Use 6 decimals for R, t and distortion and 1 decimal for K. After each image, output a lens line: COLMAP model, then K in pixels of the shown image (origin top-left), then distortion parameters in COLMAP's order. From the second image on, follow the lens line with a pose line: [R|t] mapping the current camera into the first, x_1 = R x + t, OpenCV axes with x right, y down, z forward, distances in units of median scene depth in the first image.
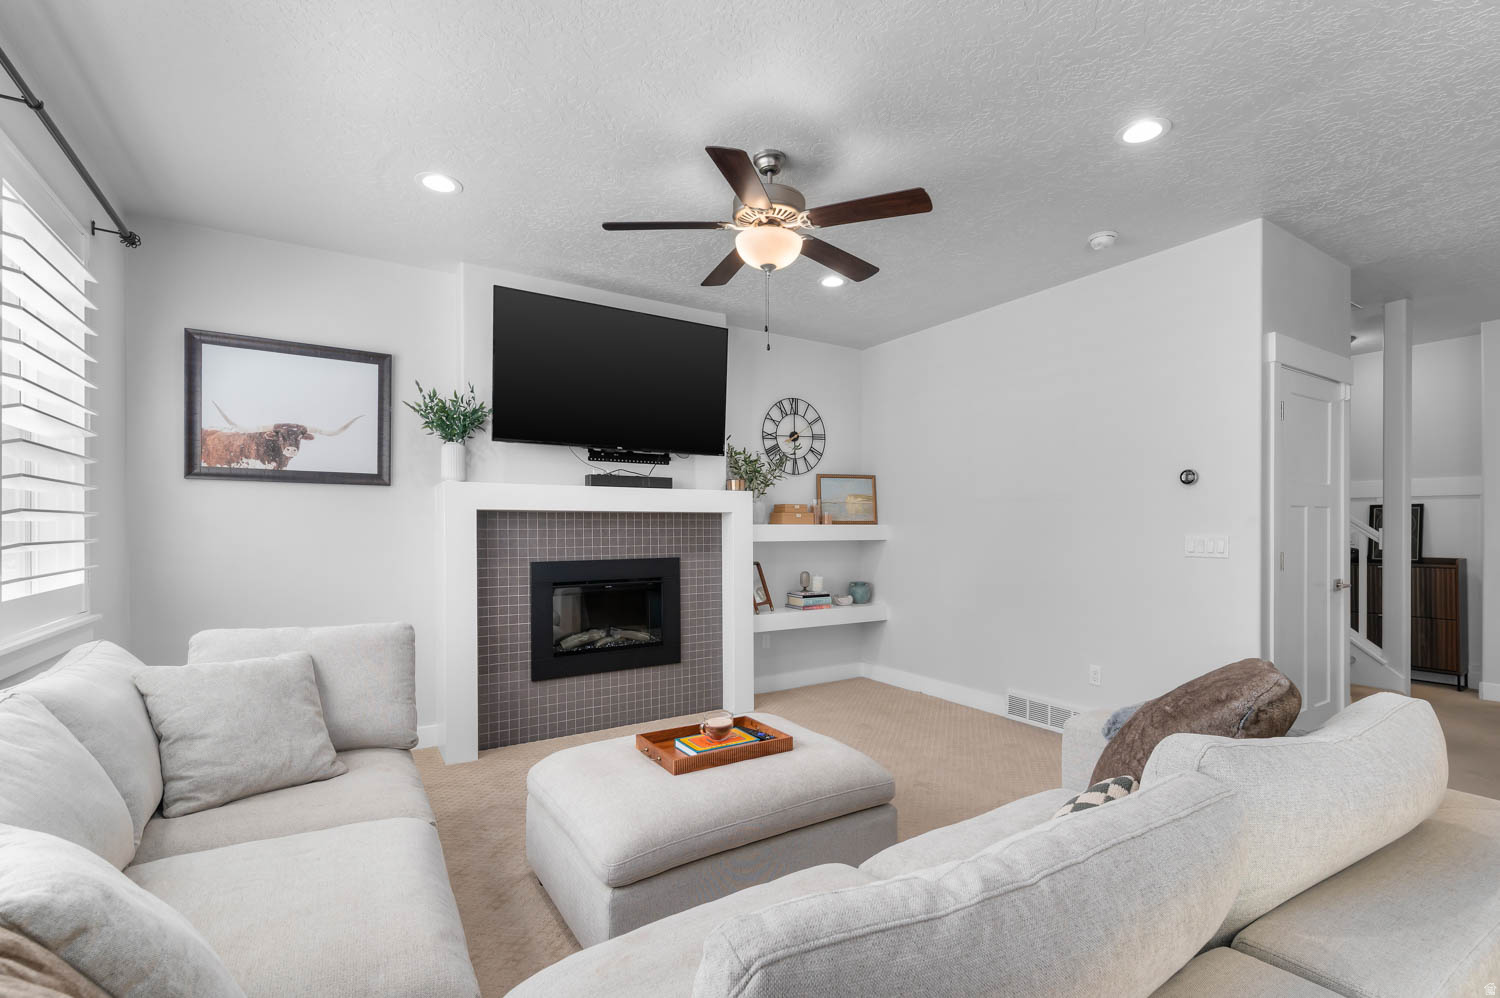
lens RADIAL K [[669.2, 0, 774.5], [0, 669.2, 520.8], [0, 0, 1]] dist [0.003480, 0.000176]
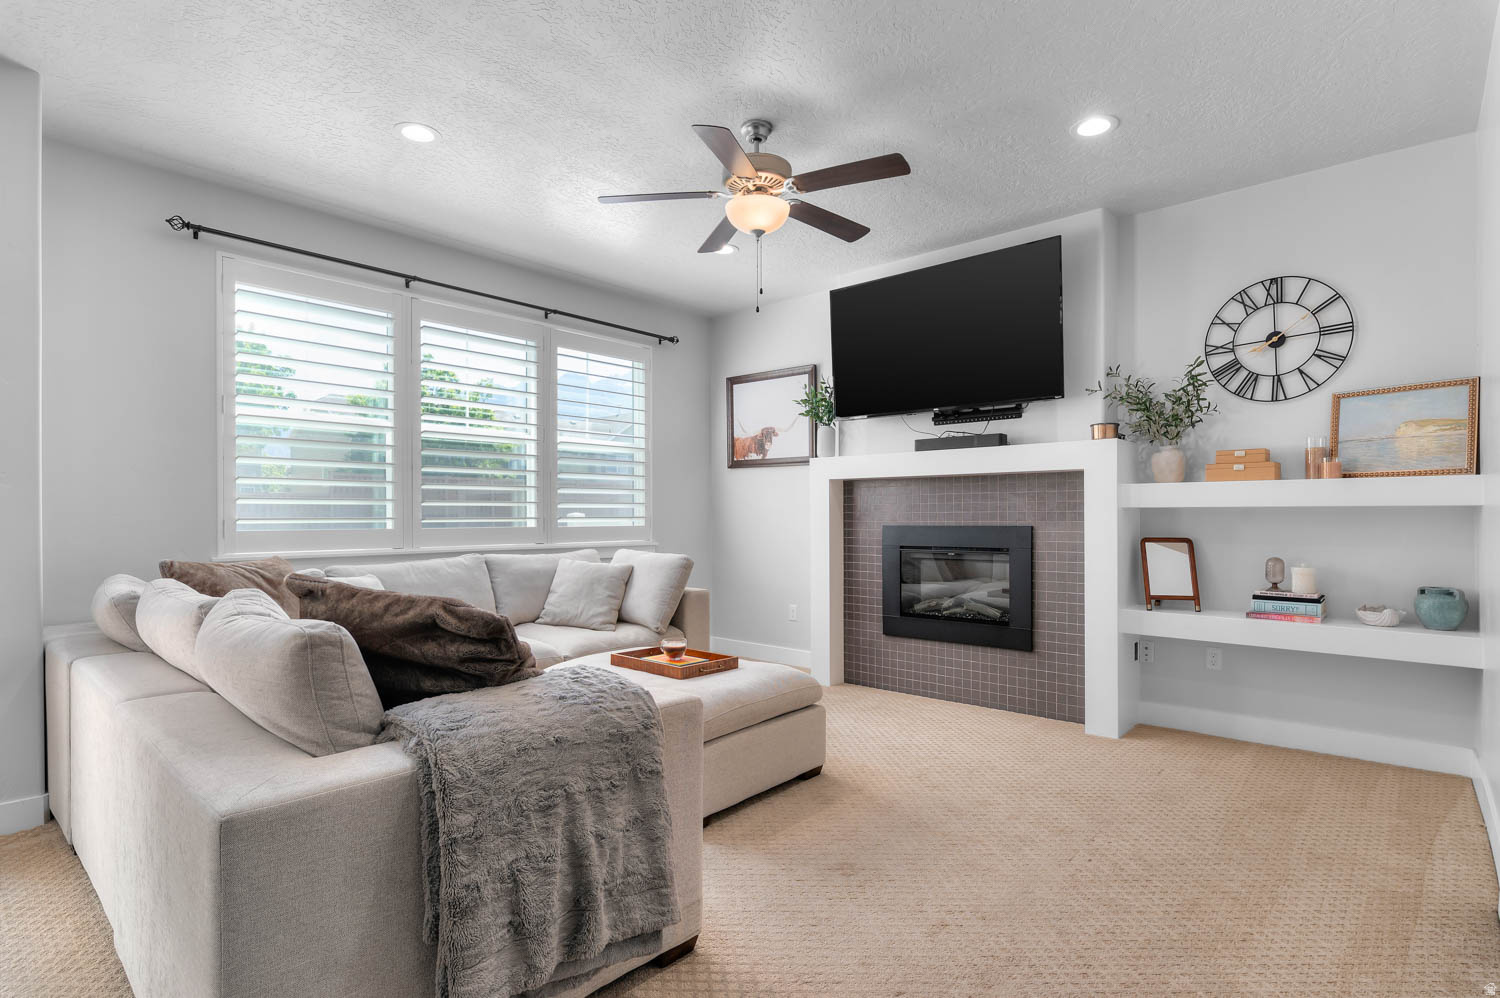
lens RADIAL K [[741.4, 0, 748.2], [0, 741.4, 509.6], [0, 0, 1]] dist [-0.002954, -0.000276]
pose [[0.272357, -0.006952, -0.962171, 0.606852], [0.011369, 0.999927, -0.004007, 0.031139], [0.962129, -0.009848, 0.272416, 0.375361]]
